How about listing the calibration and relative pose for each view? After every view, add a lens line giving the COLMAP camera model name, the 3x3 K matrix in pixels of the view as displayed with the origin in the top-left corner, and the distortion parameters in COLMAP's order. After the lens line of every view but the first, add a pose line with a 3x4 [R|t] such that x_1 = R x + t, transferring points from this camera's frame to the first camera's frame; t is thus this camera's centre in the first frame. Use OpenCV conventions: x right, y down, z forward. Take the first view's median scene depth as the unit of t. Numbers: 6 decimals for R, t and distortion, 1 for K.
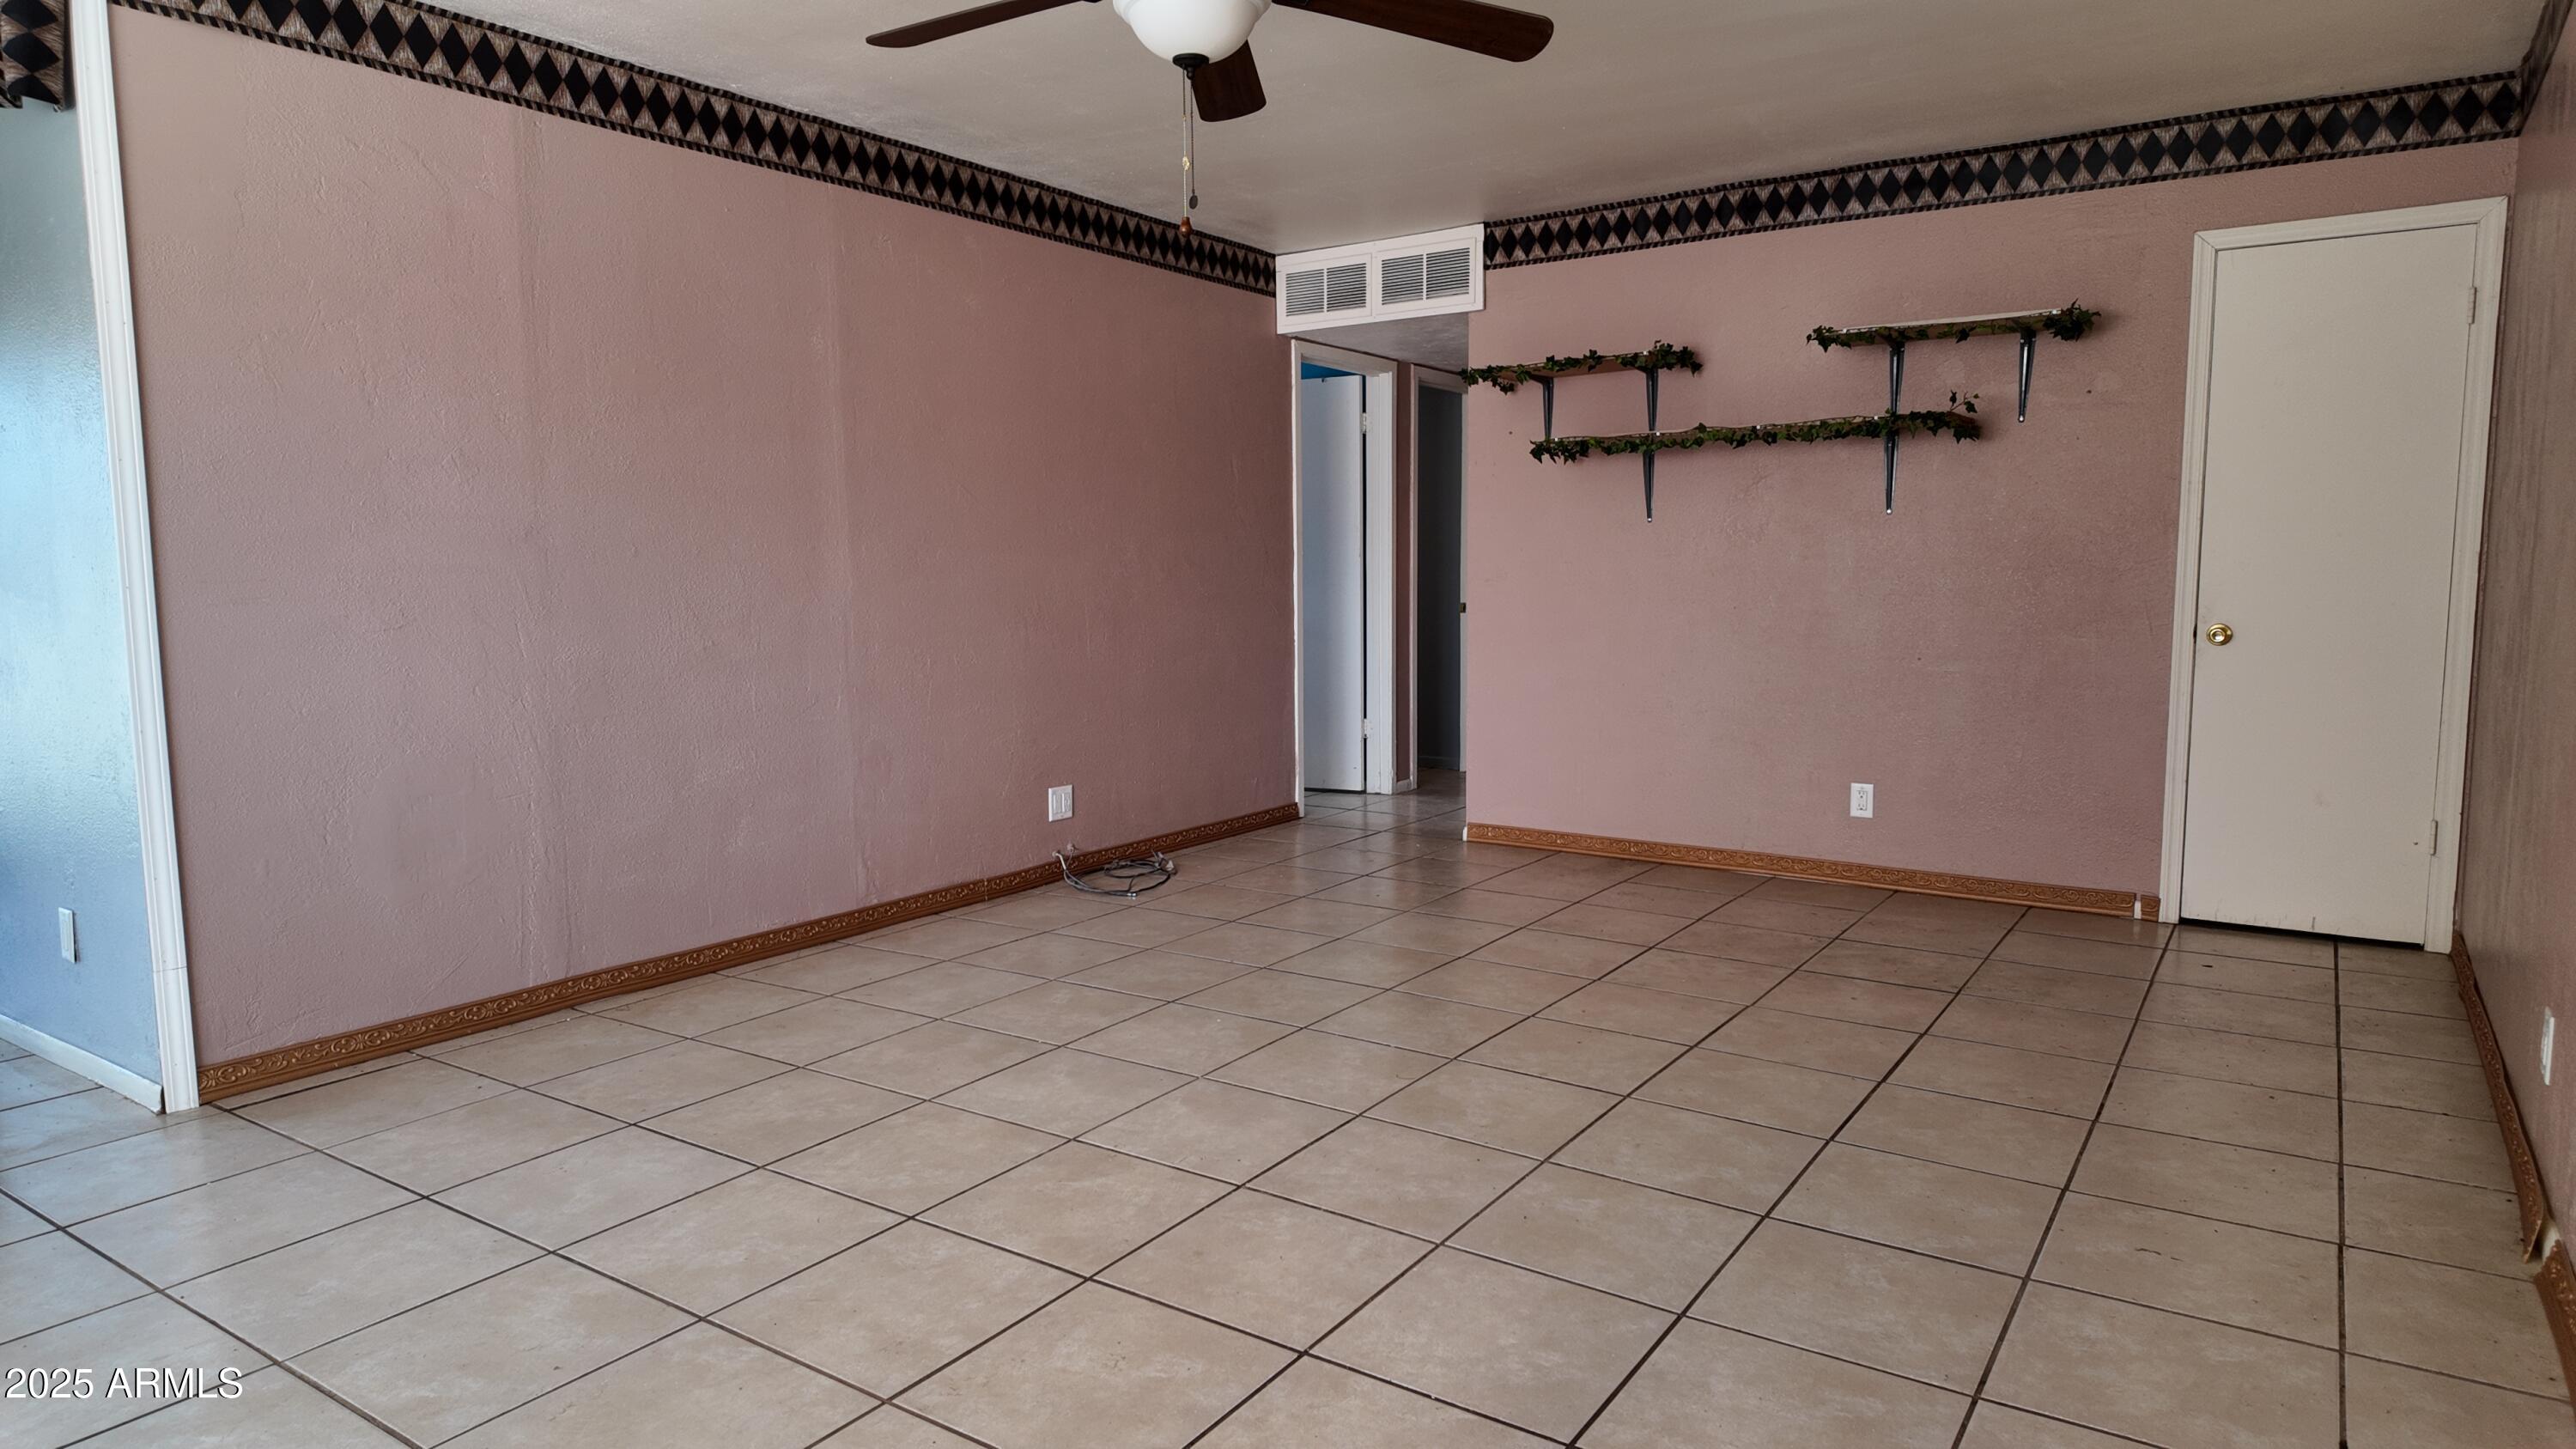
lens RADIAL K [[1519.7, 0, 1279.3], [0, 1519.7, 708.9], [0, 0, 1]] dist [0.049944, -0.047509]
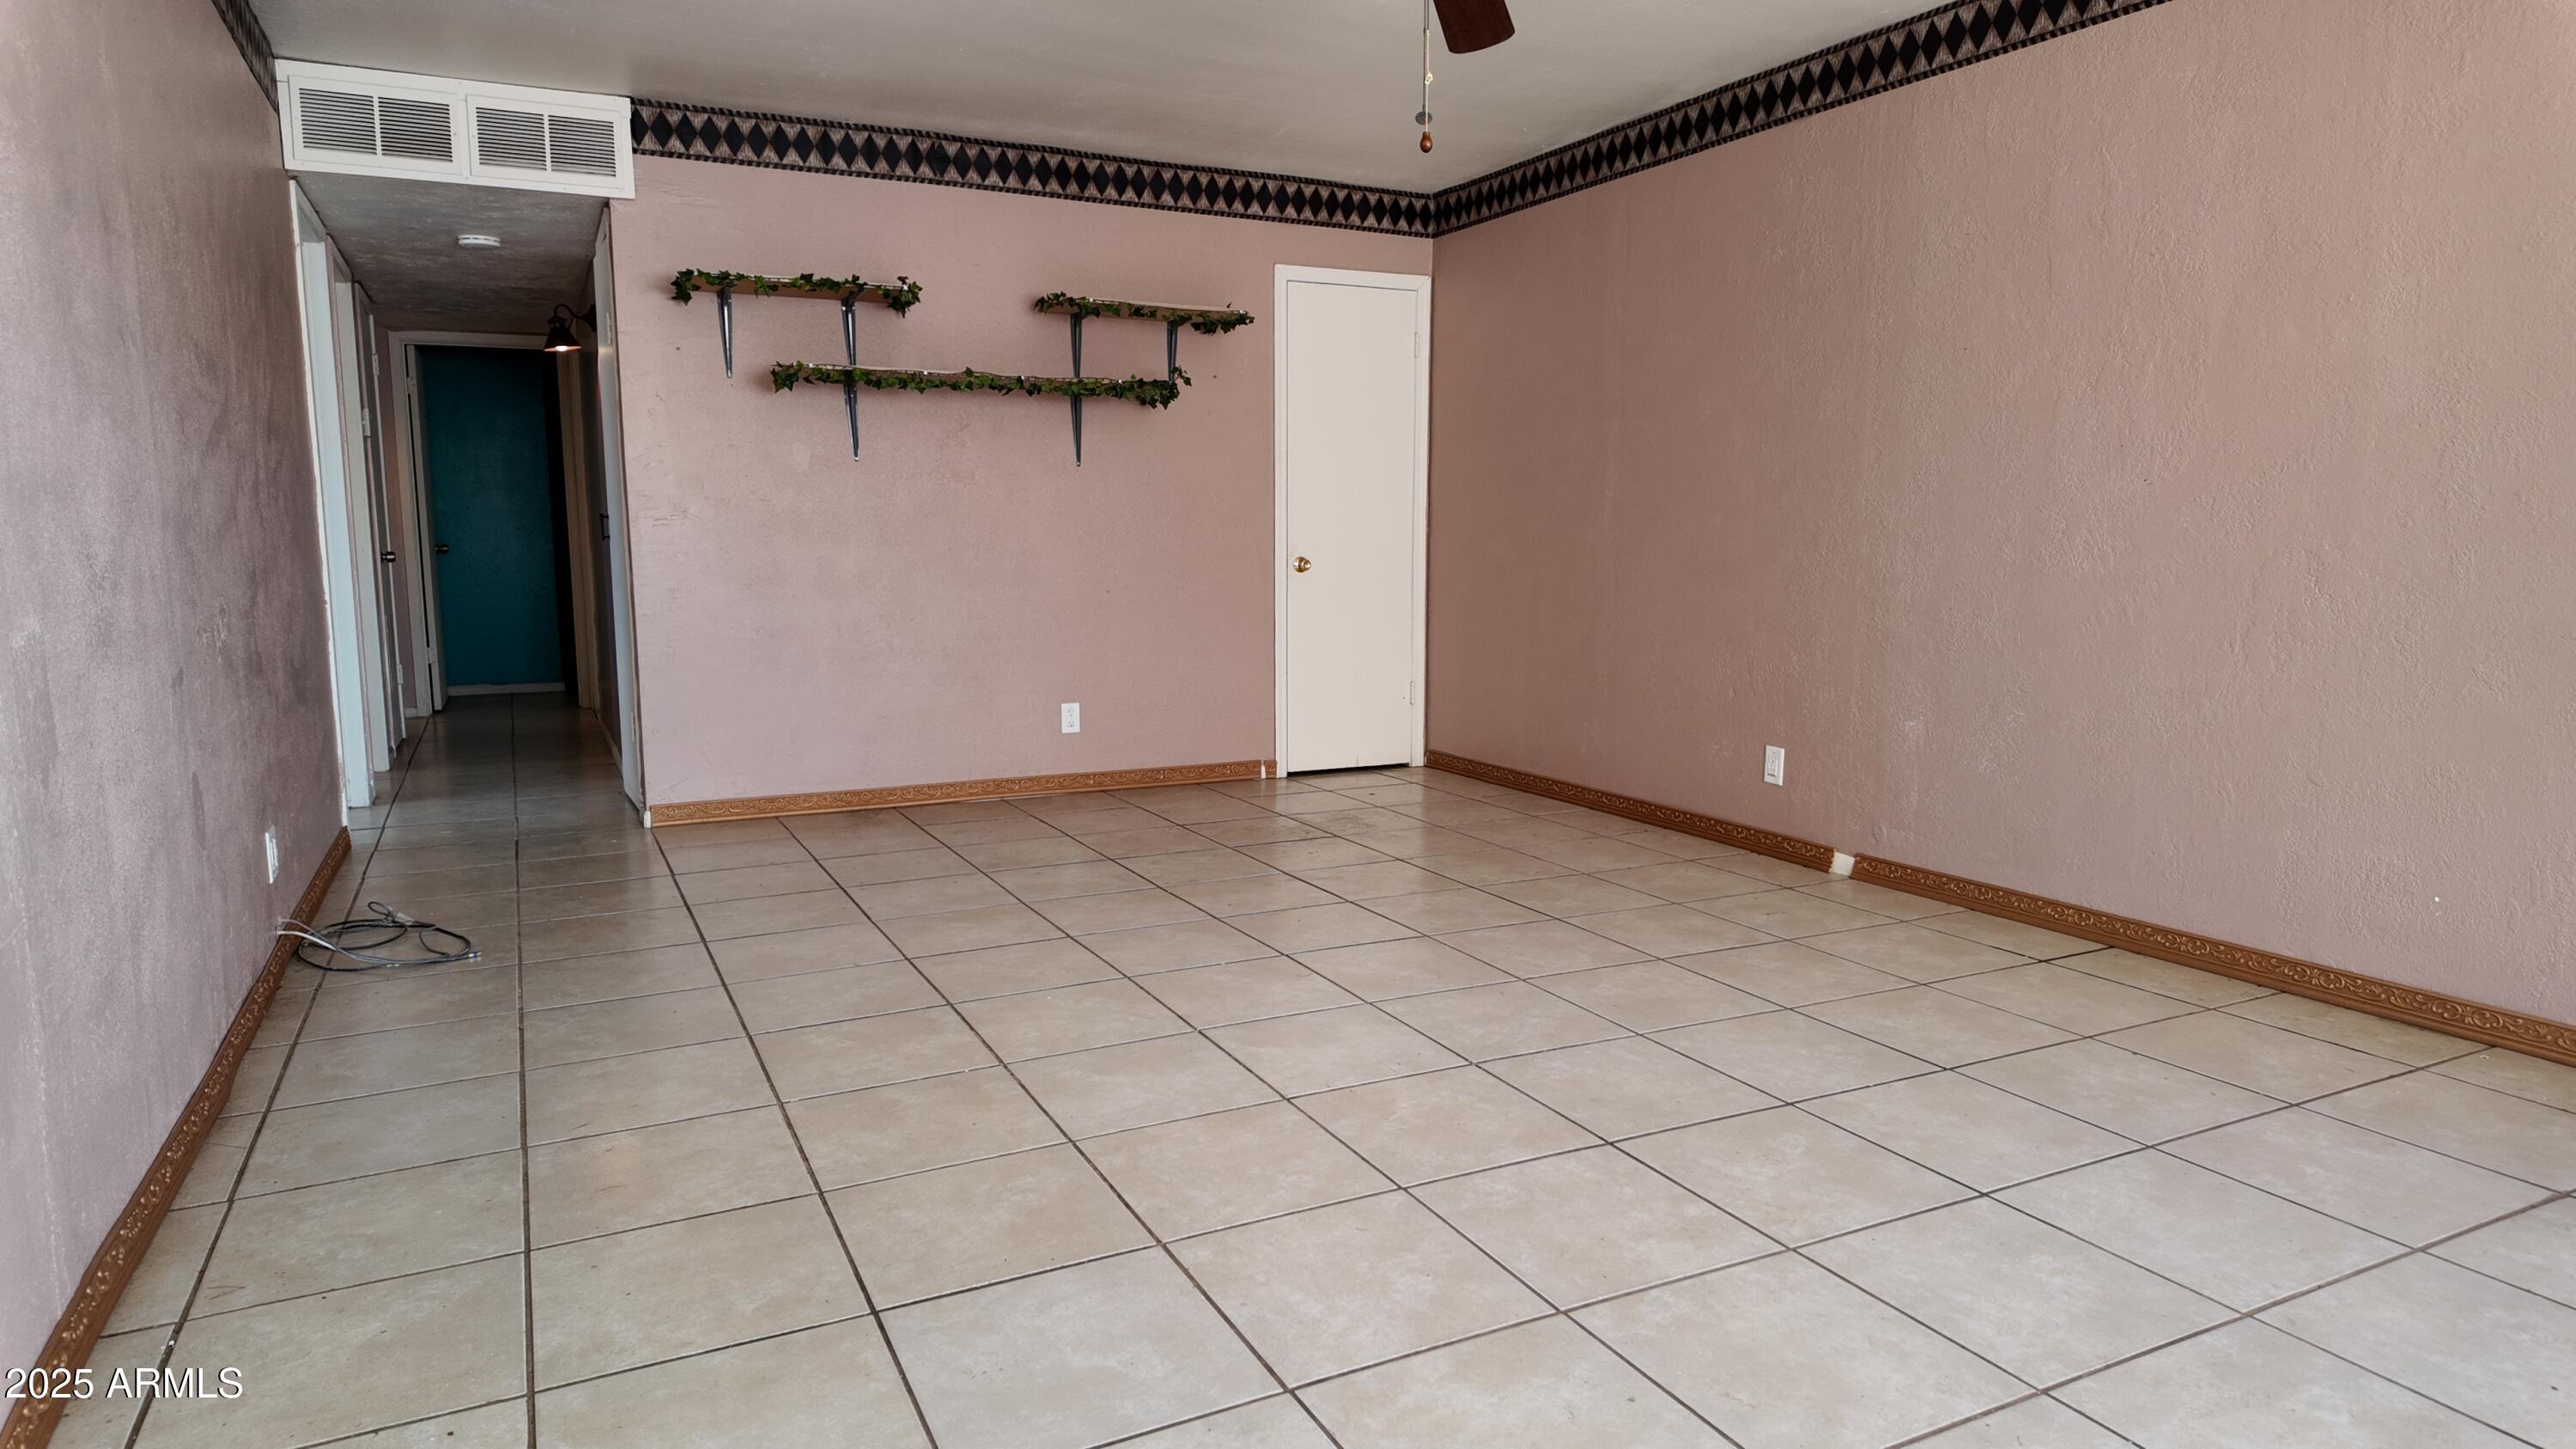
lens RADIAL K [[1519.7, 0, 1289.9], [0, 1519.7, 726.1], [0, 0, 1]] dist [0.049944, -0.047509]
pose [[0.476418, -0.106338, 0.872764, -0.590309], [0.078571, 0.993837, 0.078200, -0.011013], [-0.875701, 0.031318, 0.481837, 0.347312]]
